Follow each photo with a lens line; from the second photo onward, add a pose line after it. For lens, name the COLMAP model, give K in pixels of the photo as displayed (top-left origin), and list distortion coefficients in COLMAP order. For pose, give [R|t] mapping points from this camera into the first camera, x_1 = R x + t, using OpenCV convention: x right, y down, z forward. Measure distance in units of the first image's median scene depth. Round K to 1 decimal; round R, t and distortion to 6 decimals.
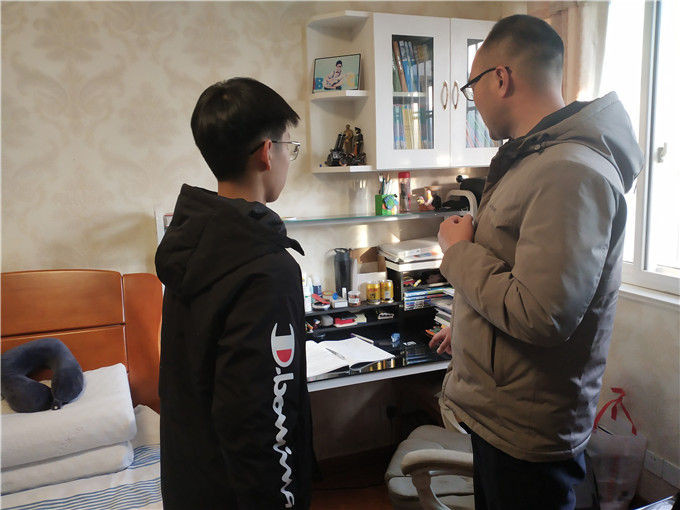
lens RADIAL K [[544.6, 0, 340.0], [0, 544.6, 255.0], [0, 0, 1]] dist [0.102472, -0.167716]
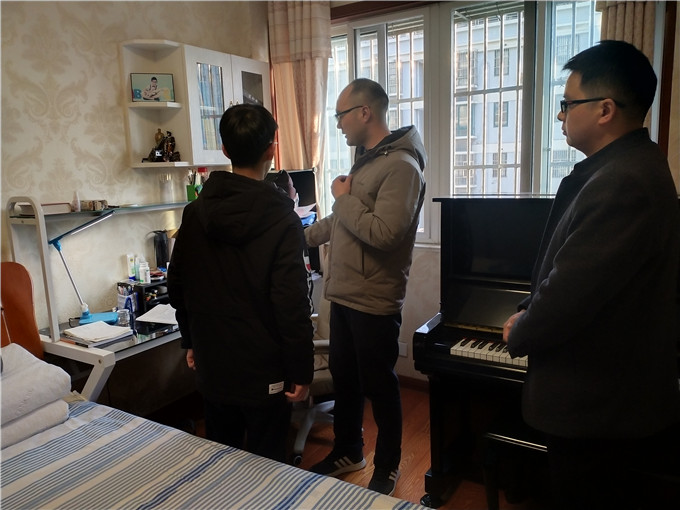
lens RADIAL K [[521.8, 0, 340.0], [0, 521.8, 255.0], [0, 0, 1]] dist [-0.006280, -0.003583]
pose [[0.792818, -0.097708, 0.601575, -0.414826], [0.095532, 0.994787, 0.035671, 0.042419], [-0.601925, 0.029189, 0.798019, -0.173958]]
